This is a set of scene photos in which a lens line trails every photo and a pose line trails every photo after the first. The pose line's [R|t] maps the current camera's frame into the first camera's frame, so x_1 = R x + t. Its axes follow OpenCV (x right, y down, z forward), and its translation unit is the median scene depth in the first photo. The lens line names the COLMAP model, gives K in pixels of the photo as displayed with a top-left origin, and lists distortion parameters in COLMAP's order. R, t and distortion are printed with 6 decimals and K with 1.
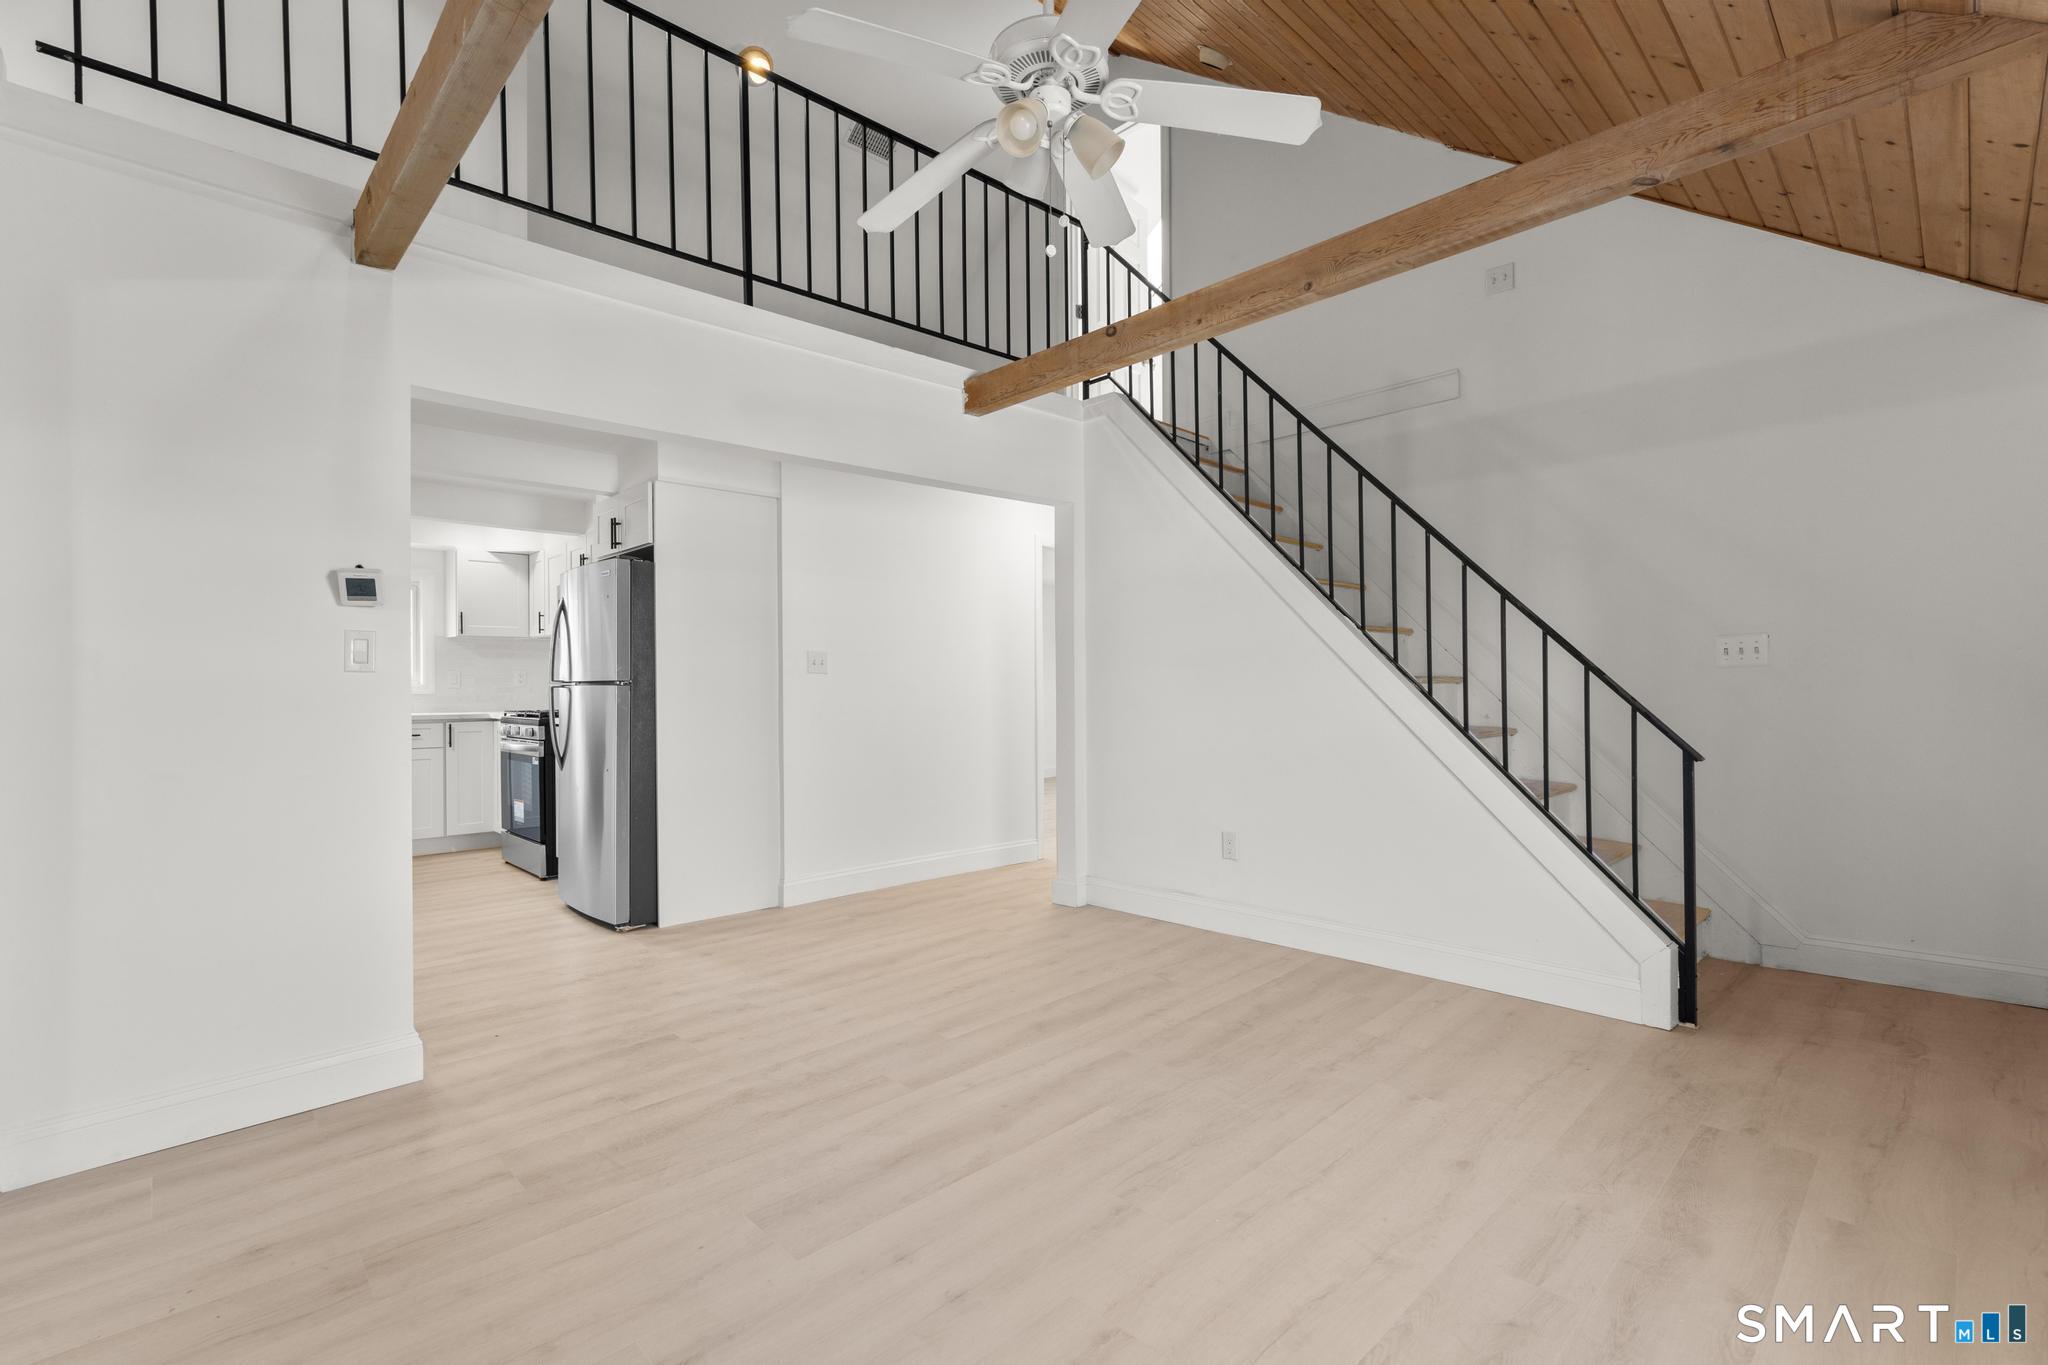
lens RADIAL K [[916.2, 0, 1024.6], [0, 916.2, 686.0], [0, 0, 1]] dist [-0.009014, 0.003947]
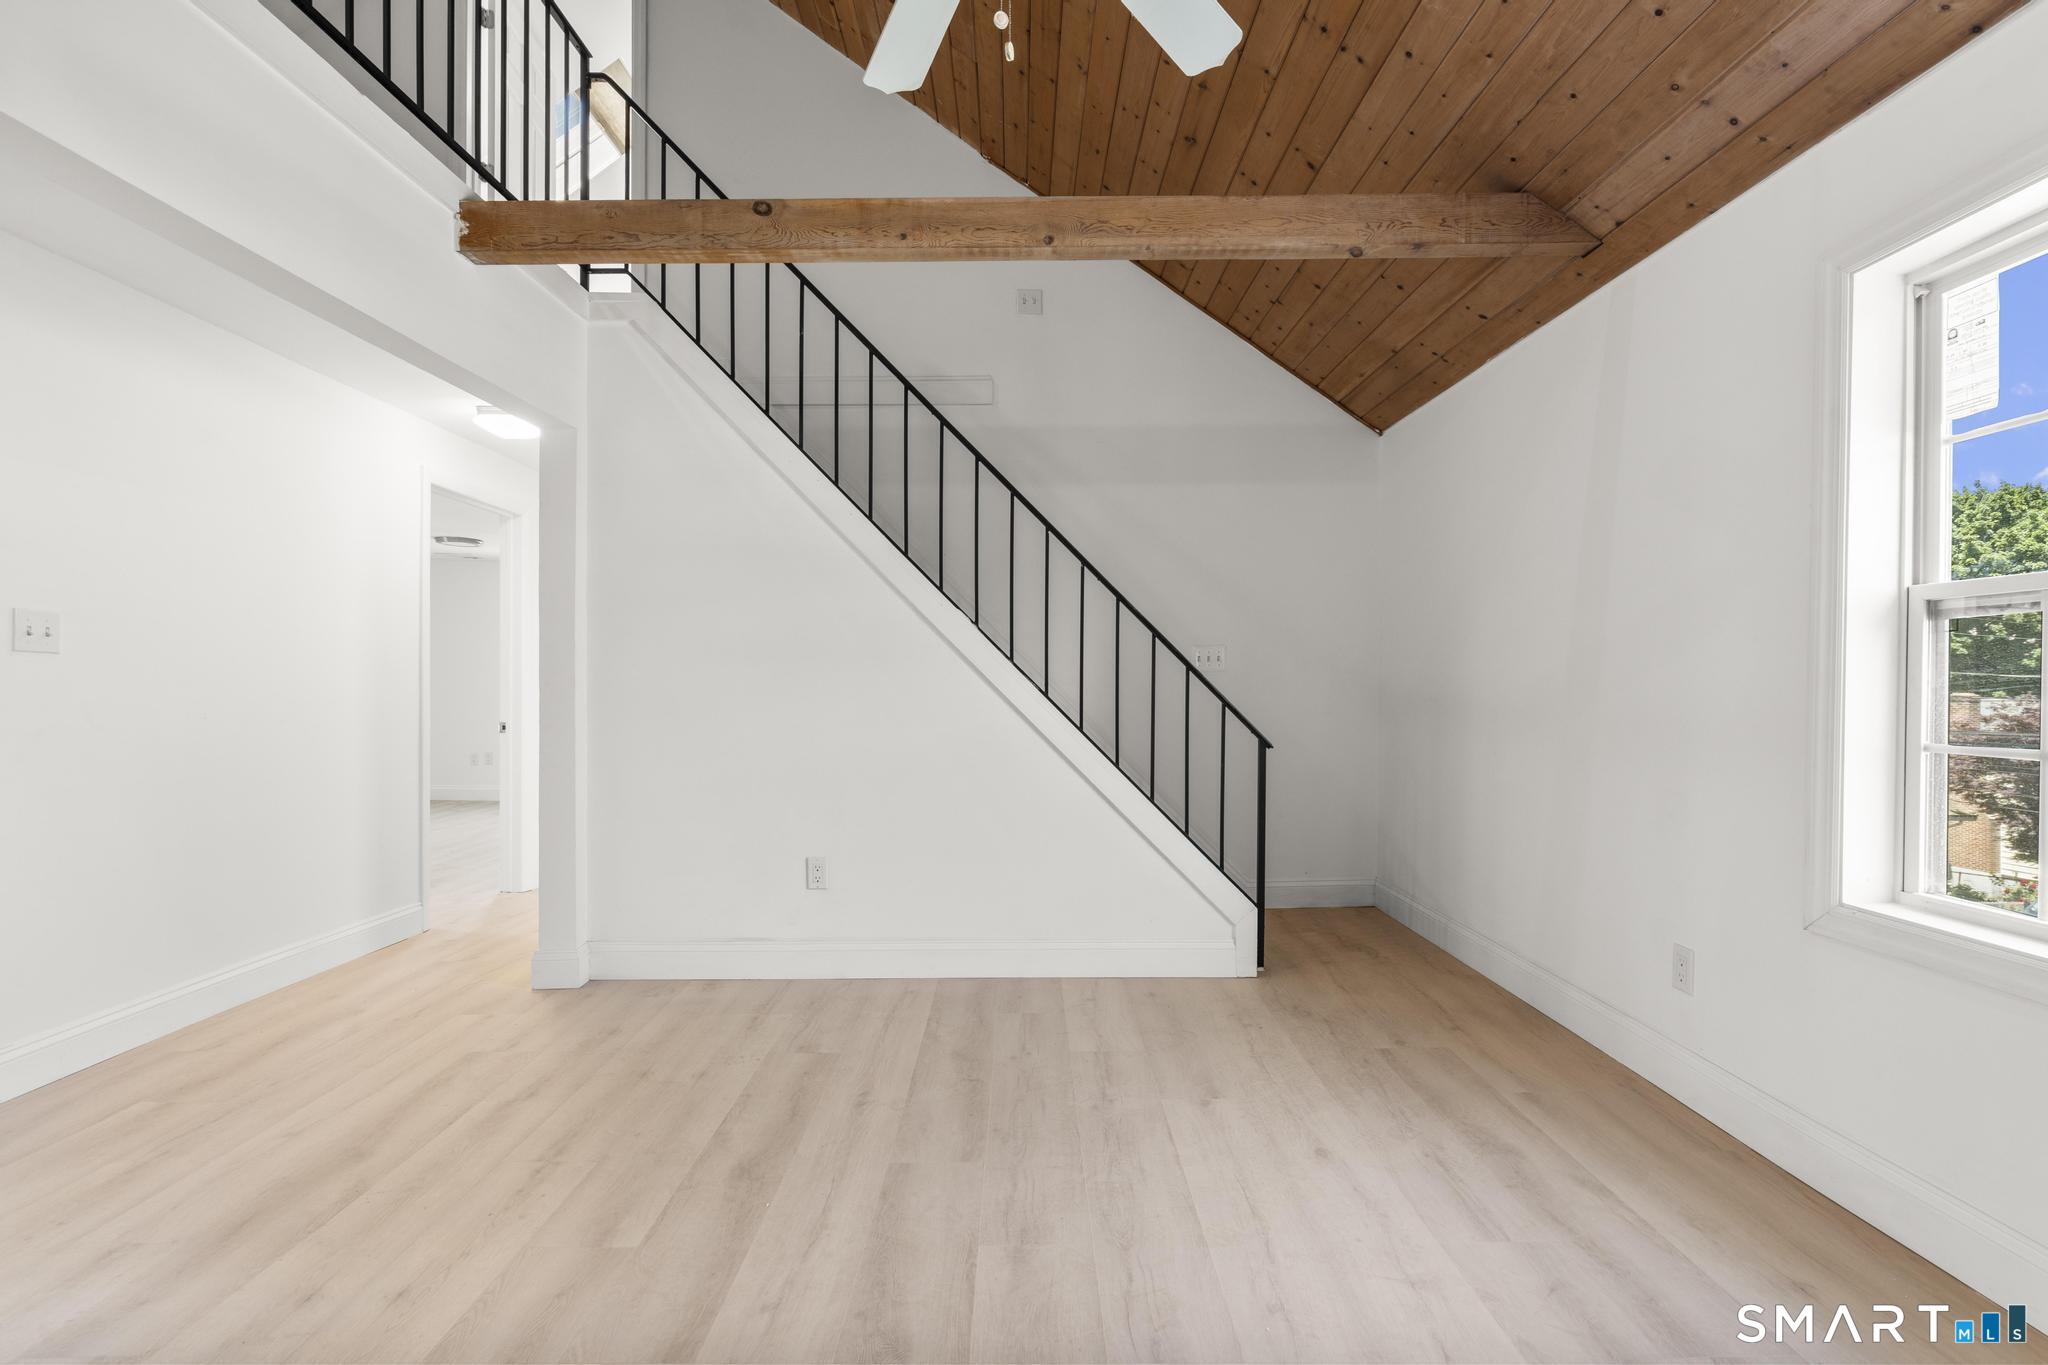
lens RADIAL K [[916.2, 0, 1024.6], [0, 916.2, 686.0], [0, 0, 1]] dist [-0.009014, 0.003947]
pose [[0.691011, 0.008426, 0.722796, -0.331958], [-0.005544, 0.999964, -0.006356, 0.009009], [-0.722823, 0.000385, 0.691033, 0.366334]]
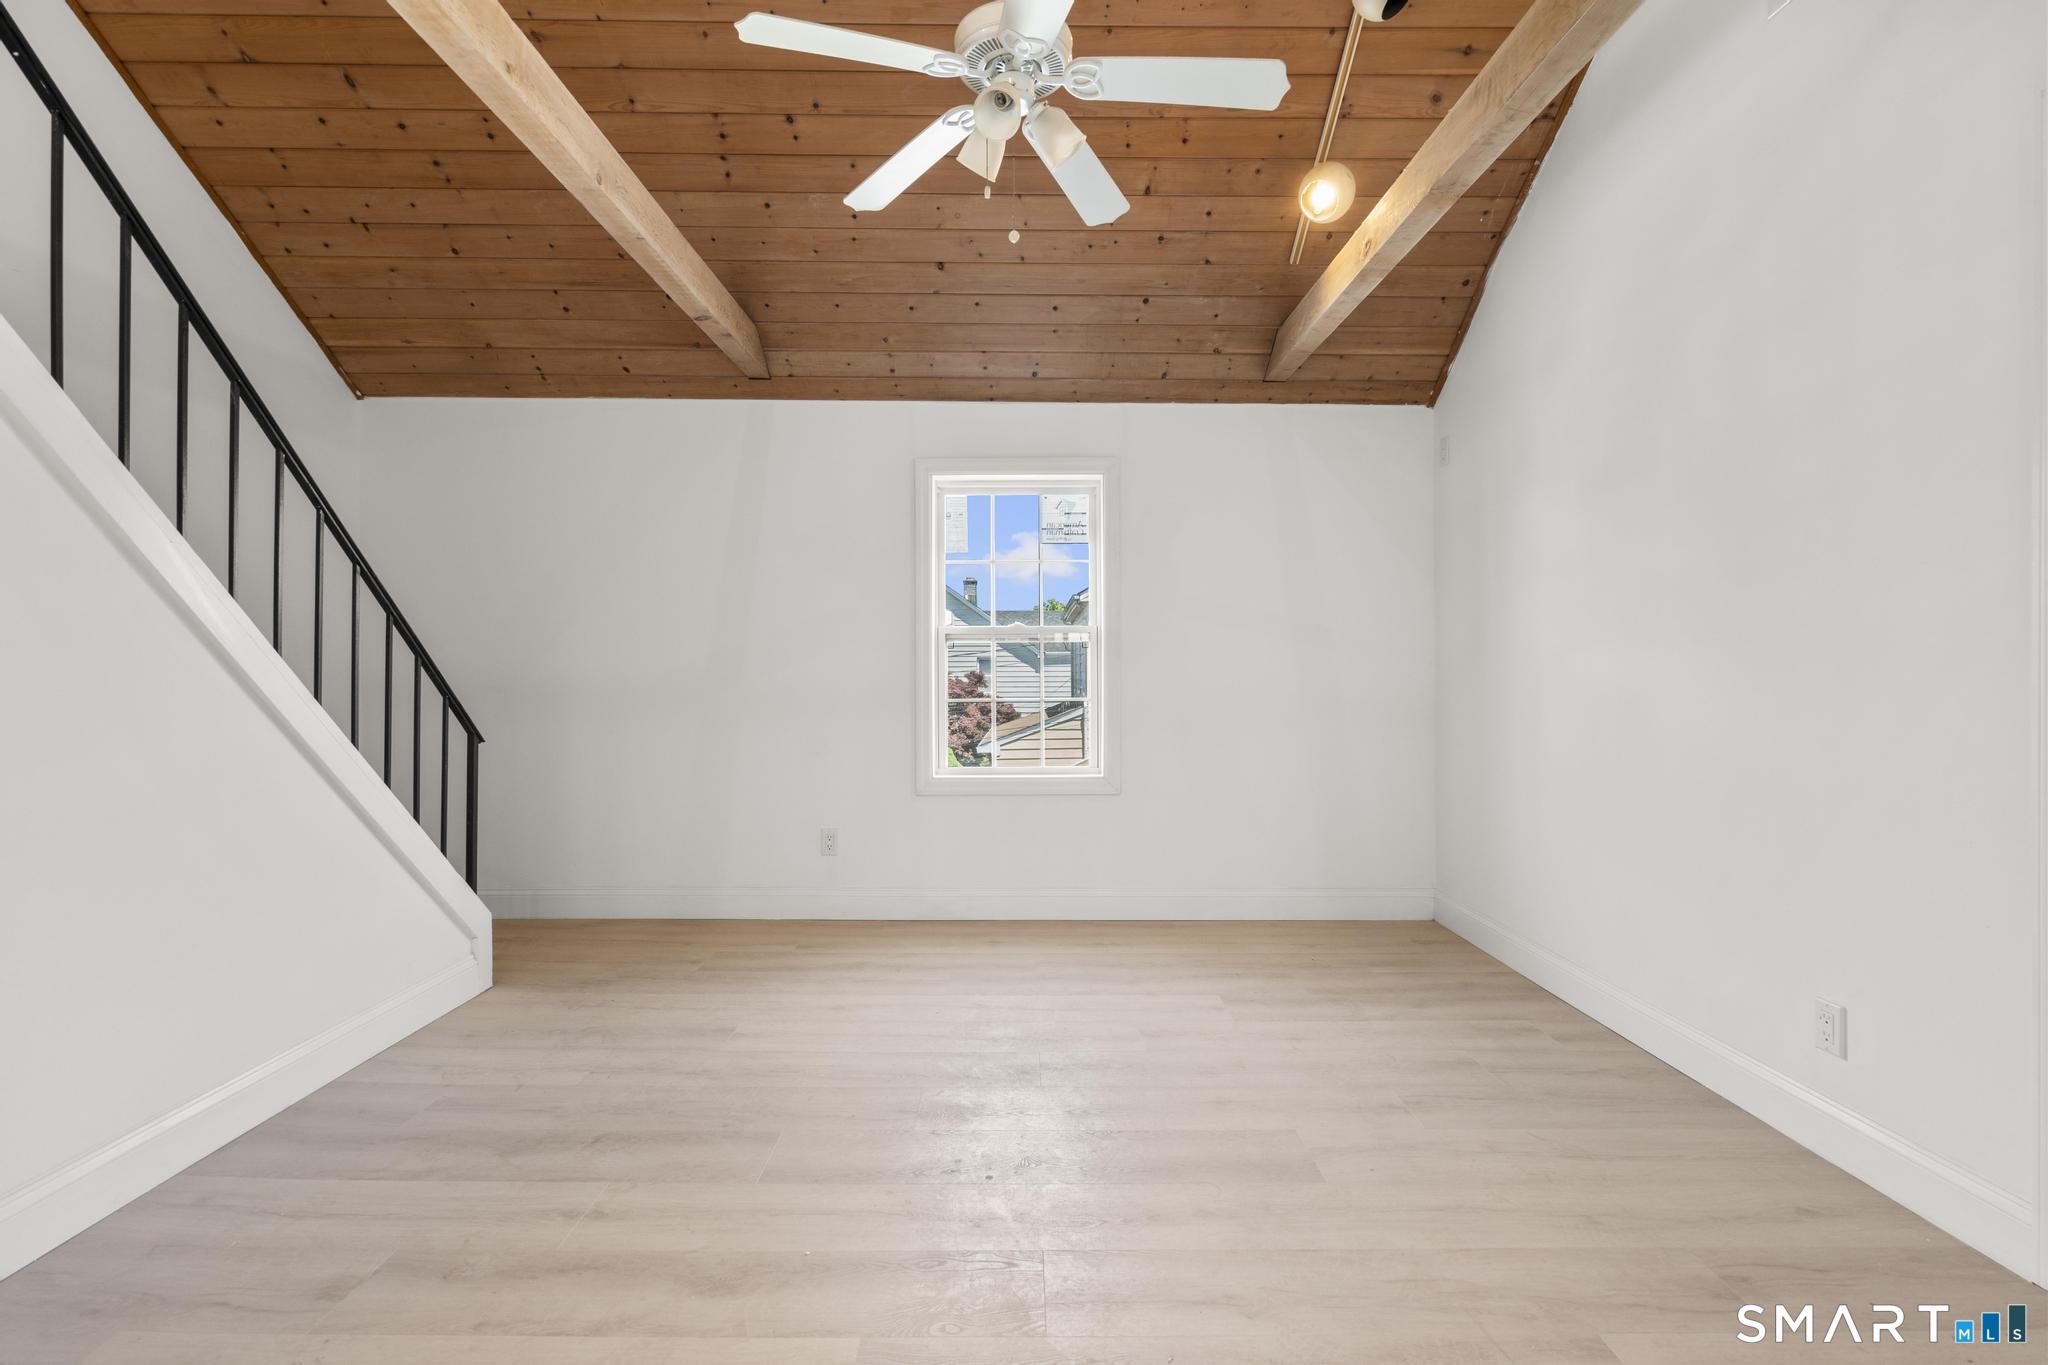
lens RADIAL K [[916.2, 0, 1024.6], [0, 916.2, 686.0], [0, 0, 1]] dist [-0.009014, 0.003947]
pose [[-0.725212, 0.001848, 0.688523, -0.485285], [0.011977, 0.999879, 0.009932, 0.008523], [-0.688421, 0.015450, -0.725146, 1.245339]]
